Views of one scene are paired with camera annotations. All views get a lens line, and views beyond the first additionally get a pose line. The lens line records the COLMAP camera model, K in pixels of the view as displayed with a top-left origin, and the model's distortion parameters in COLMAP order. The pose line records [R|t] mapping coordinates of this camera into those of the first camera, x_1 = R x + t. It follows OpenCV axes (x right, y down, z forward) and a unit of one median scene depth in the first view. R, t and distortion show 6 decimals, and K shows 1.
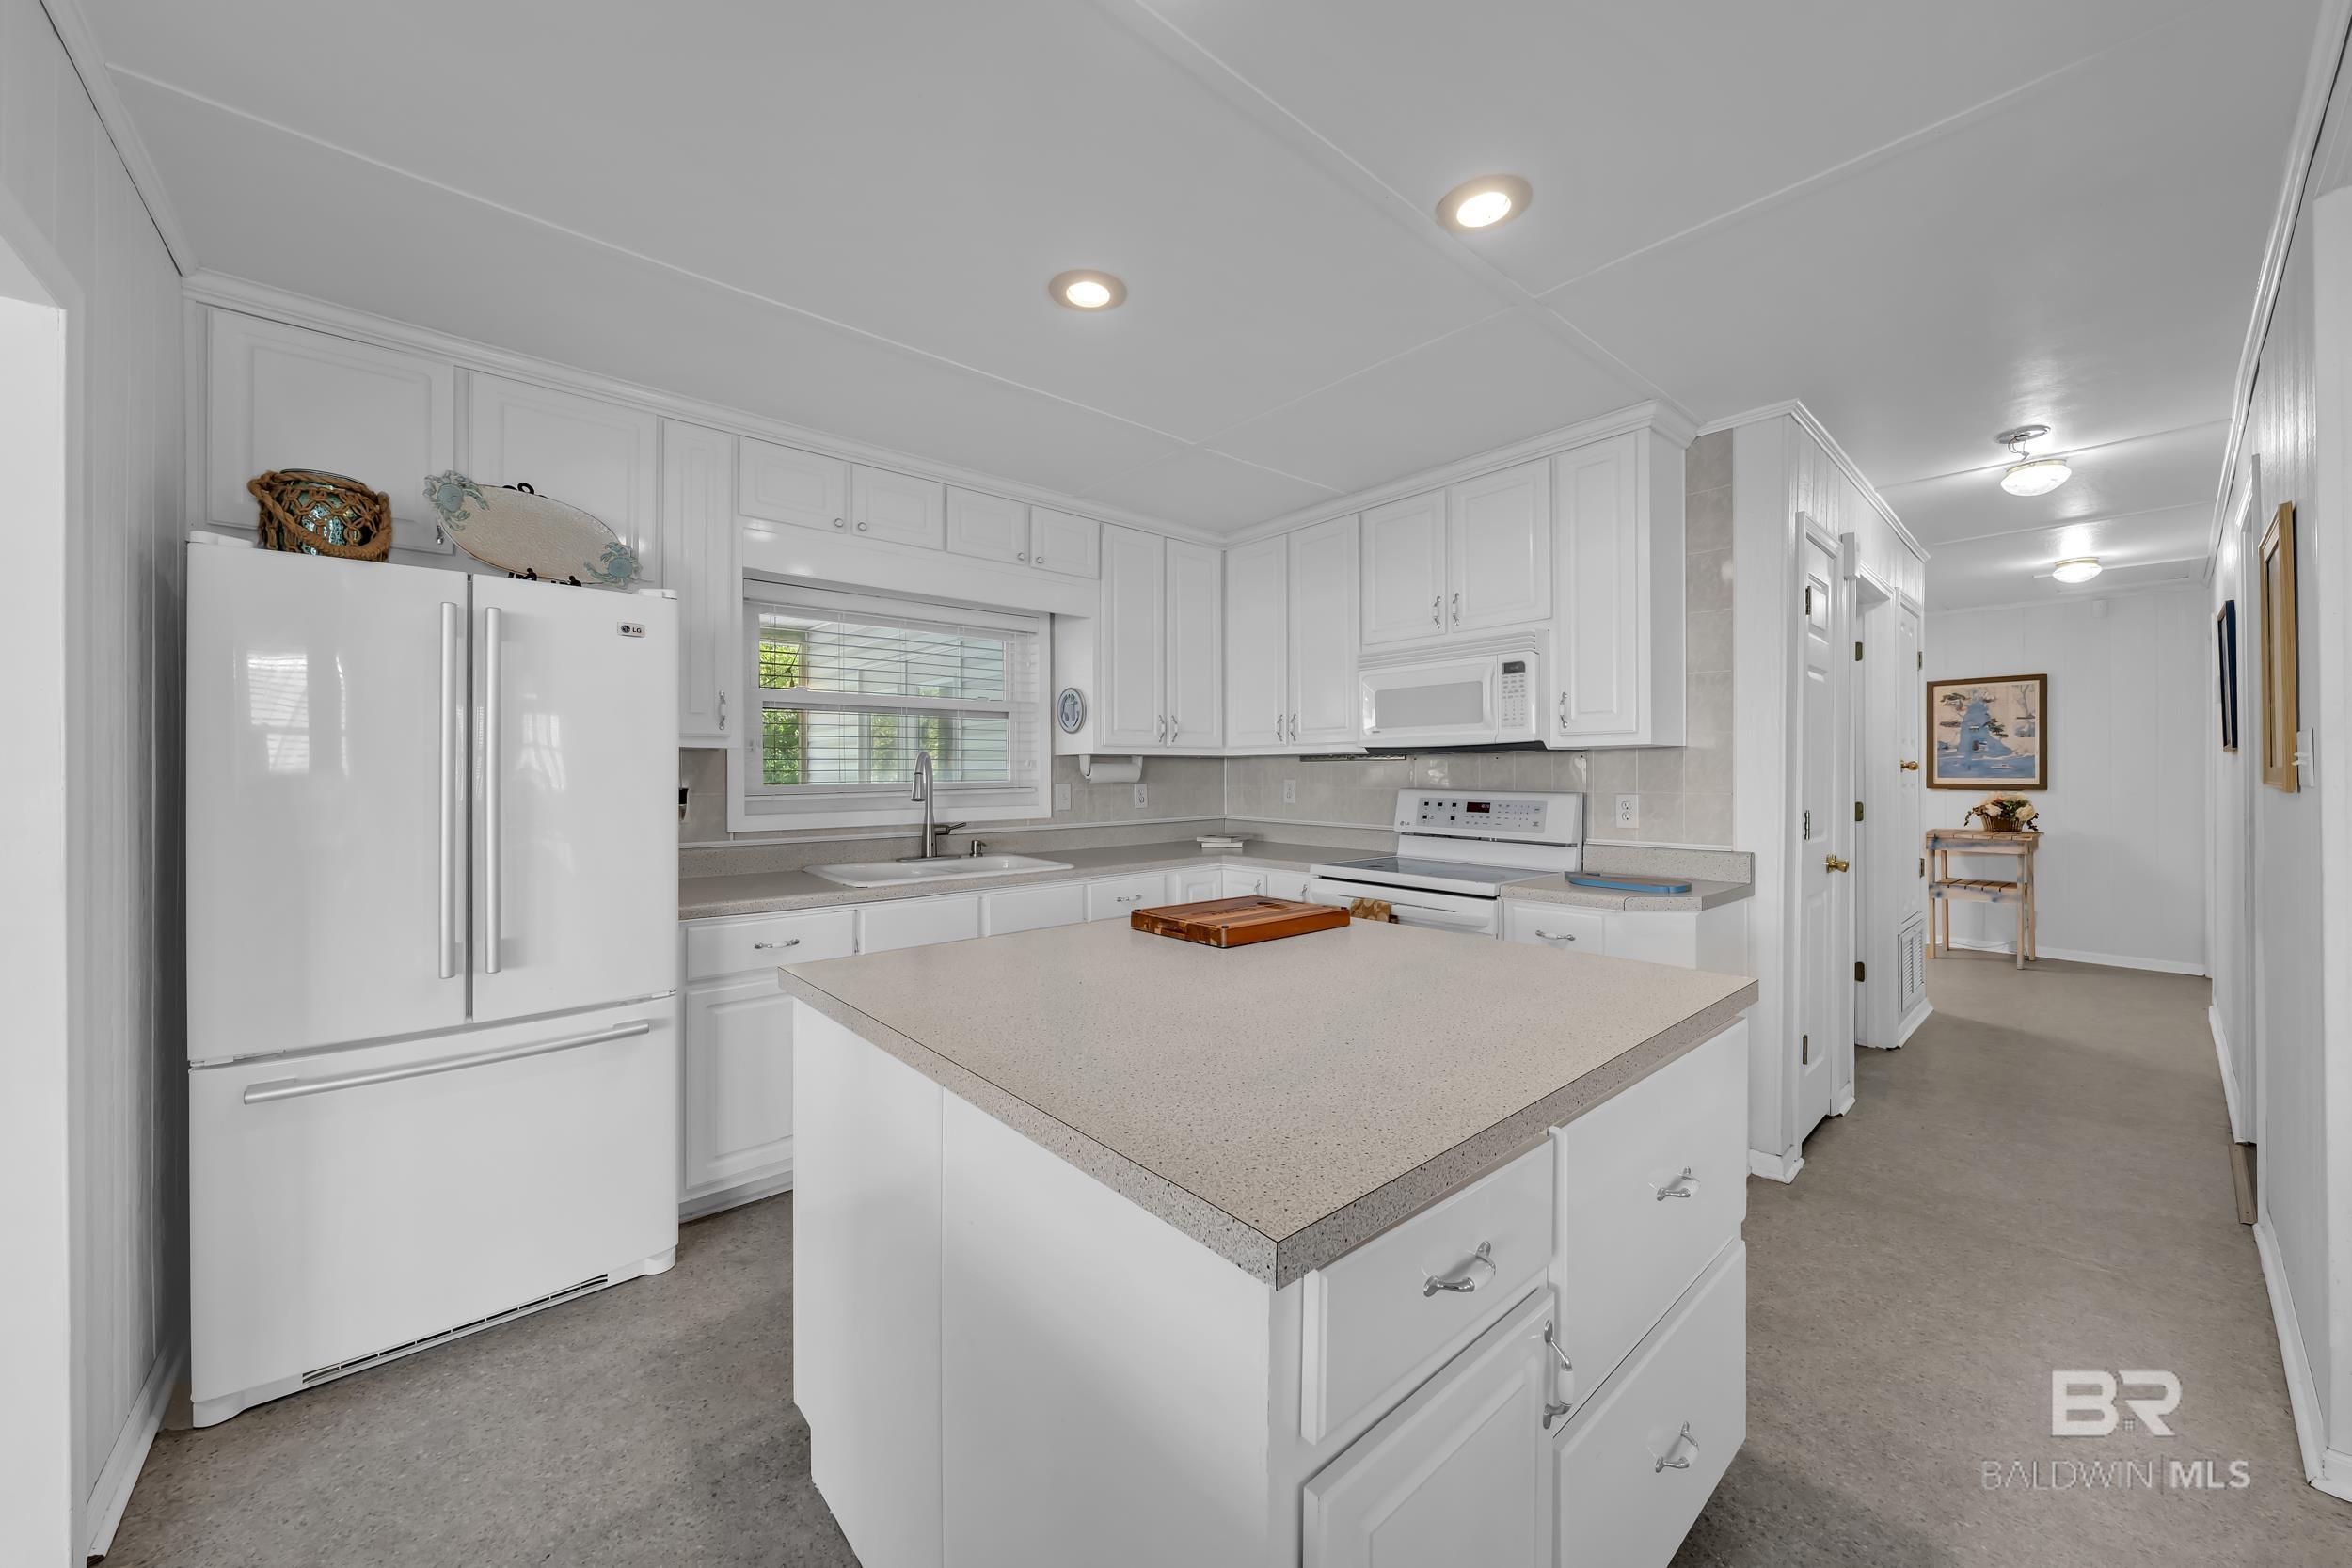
lens RADIAL K [[840.7, 0, 1182.6], [0, 840.7, 770.4], [0, 0, 1]] dist [-0.002770, 0.000255]
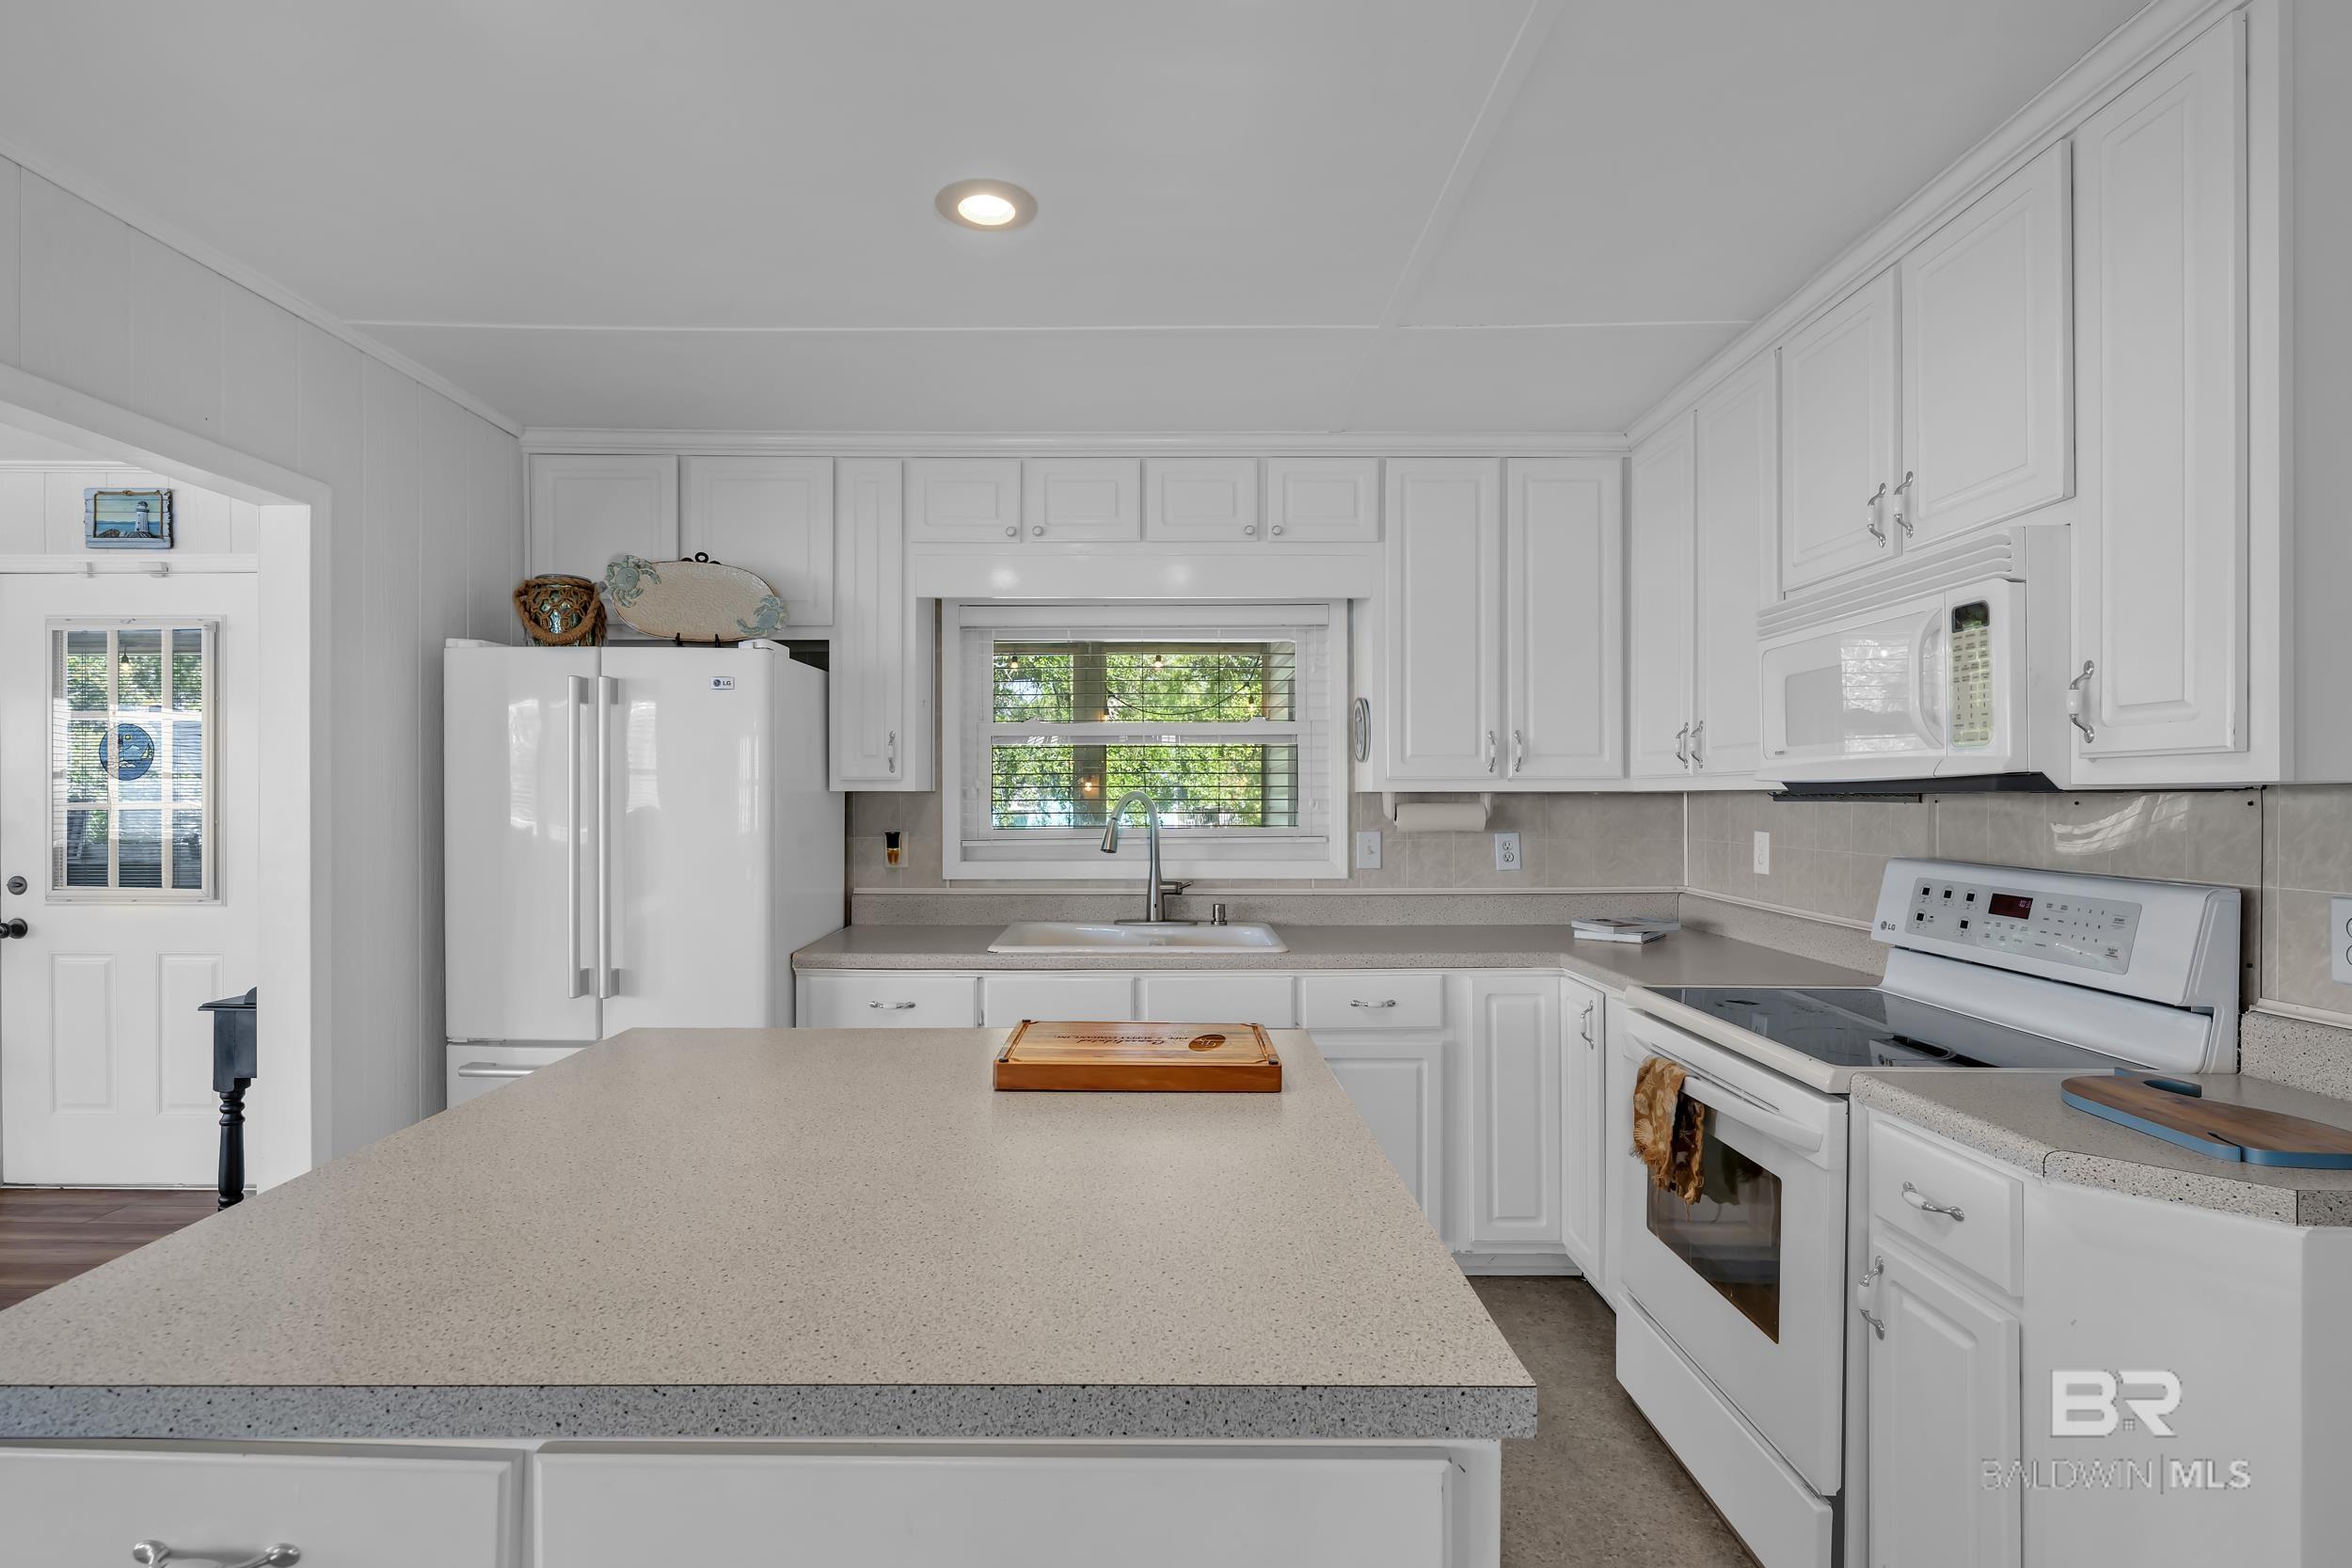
lens RADIAL K [[1106.5, 0, 1159.6], [0, 1106.5, 794.5], [0, 0, 1]] dist [-0.001457, 0.000130]
pose [[0.751623, 0.001728, -0.659591, 0.418942], [-0.000750, 0.999998, 0.001765, -0.021261], [0.659593, -0.000832, 0.751623, 0.214253]]
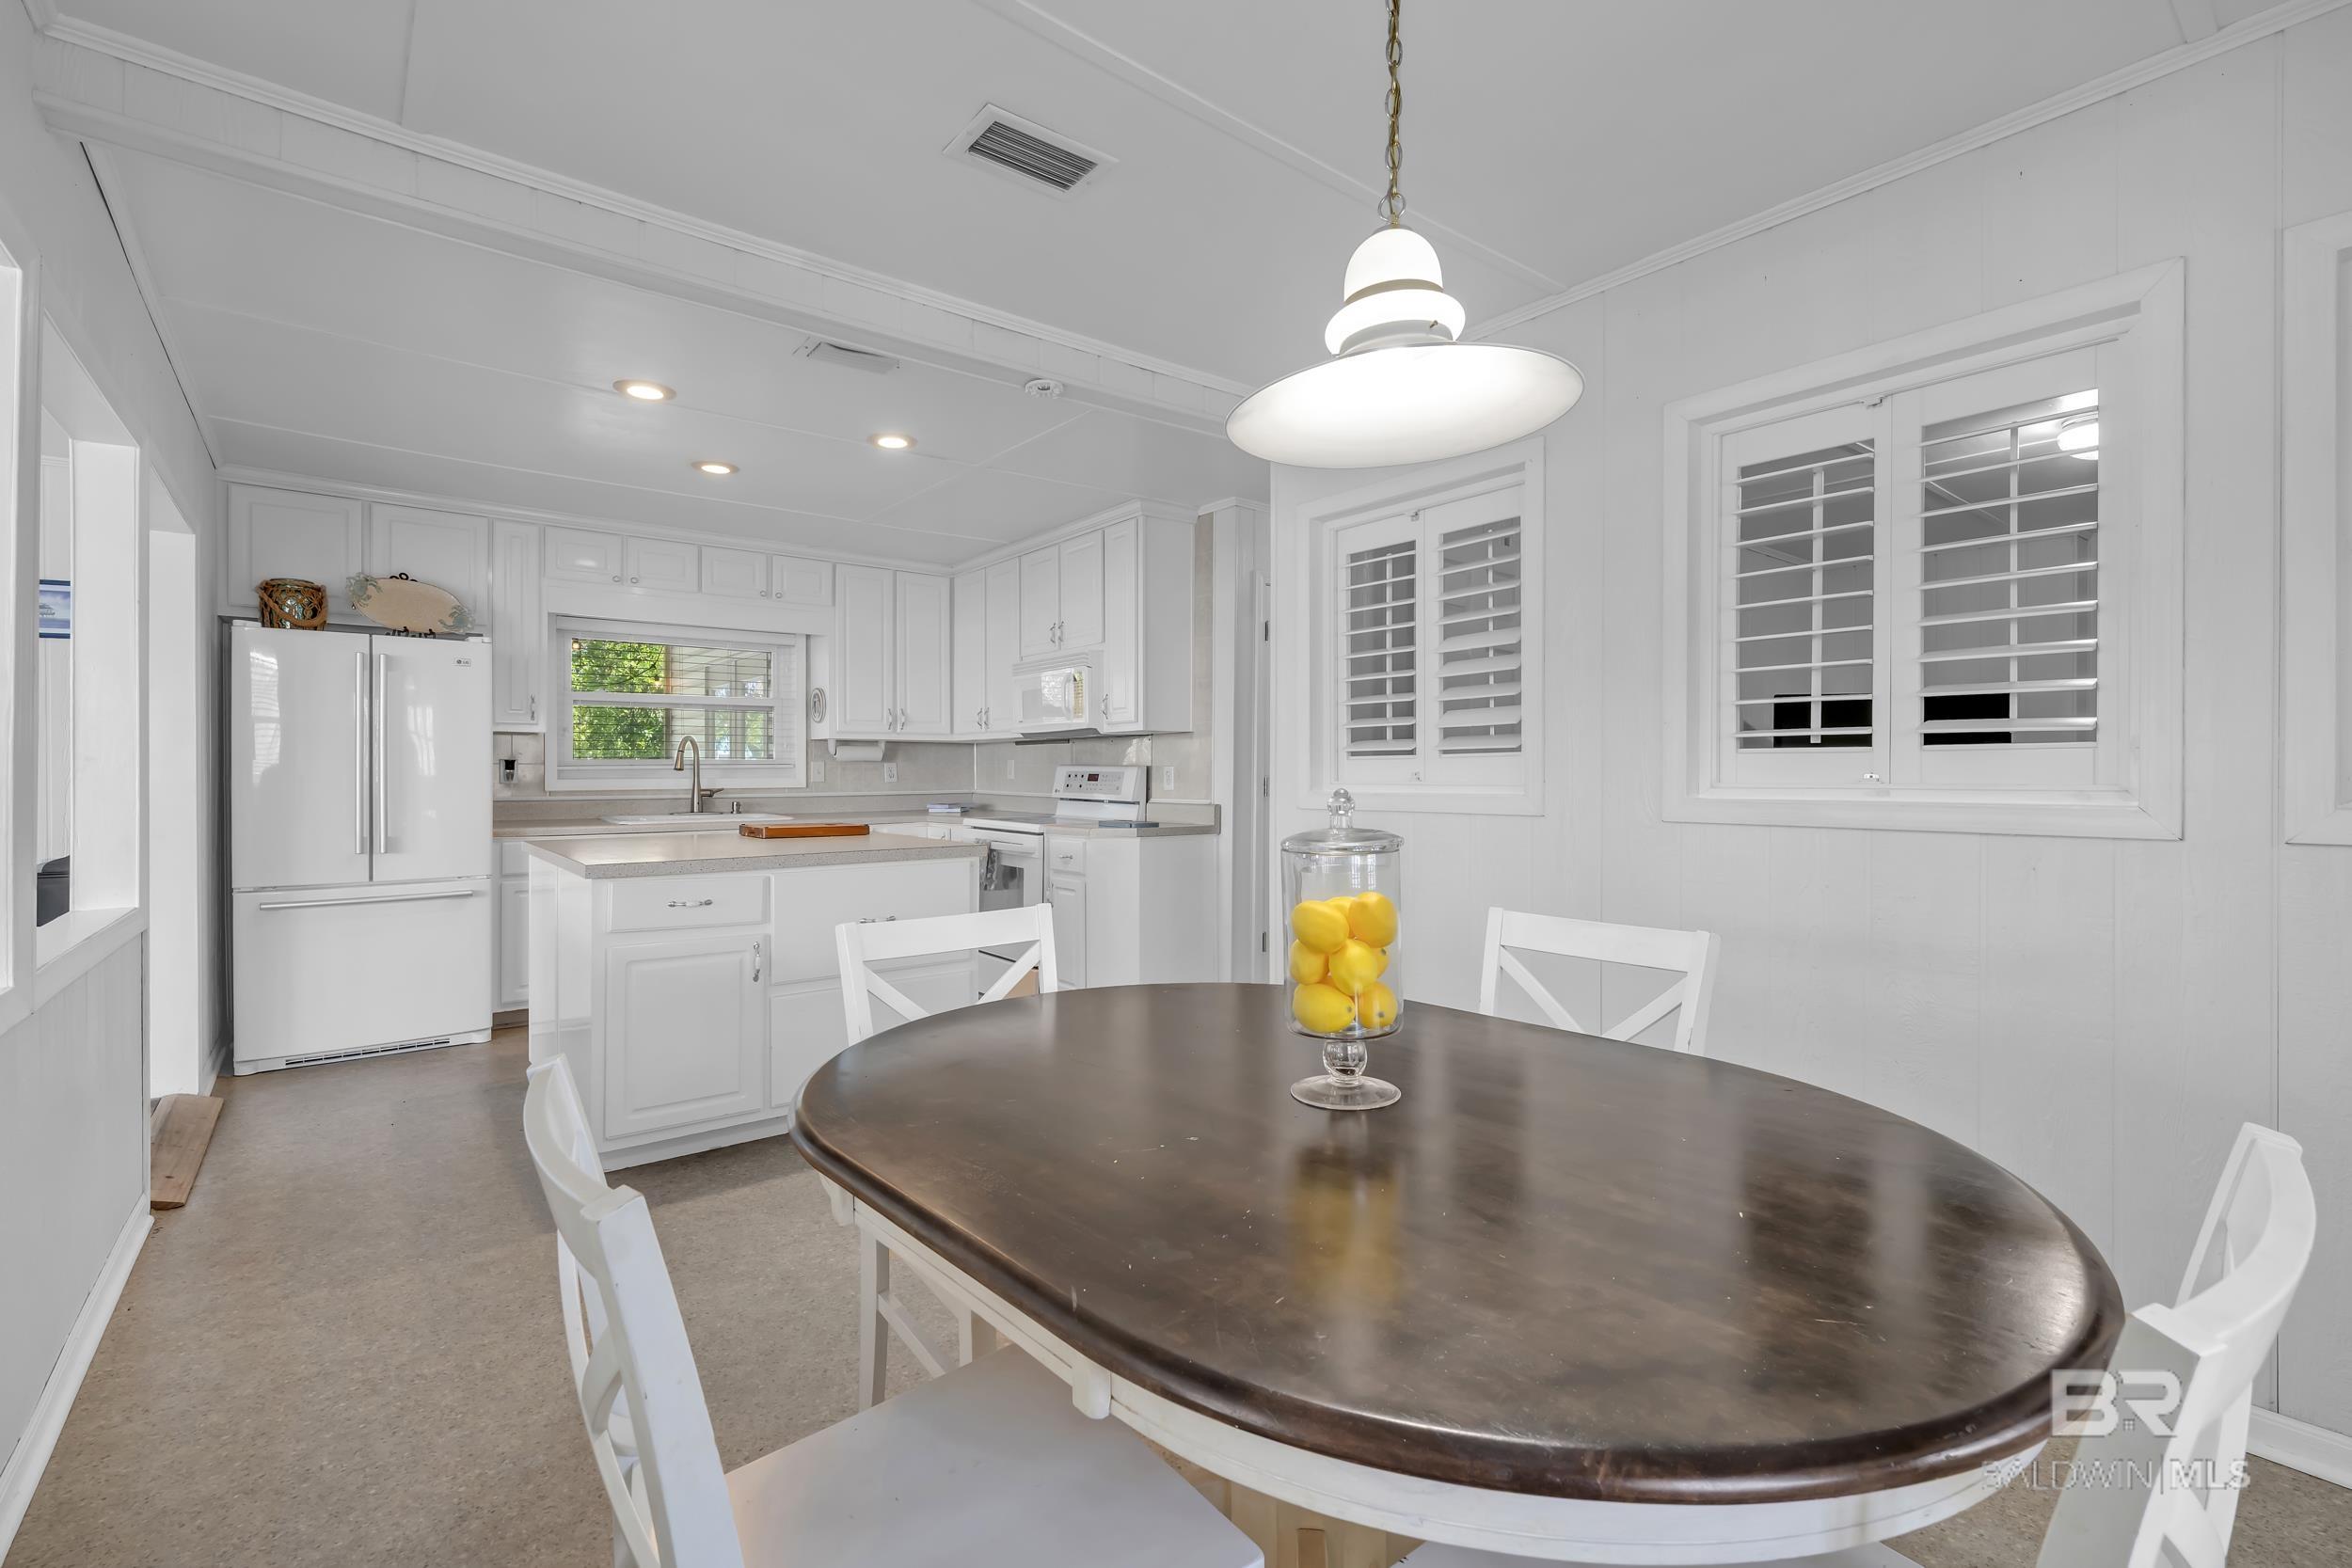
lens RADIAL K [[1014.0, 0, 1168.1], [0, 1014.0, 773.2], [0, 0, 1]] dist [-0.000989, 0.000478]
pose [[0.999043, 0.002064, -0.043696, 0.565503], [-0.001826, 0.999983, 0.005495, 0.029095], [0.043707, -0.005410, 0.999030, -0.650505]]
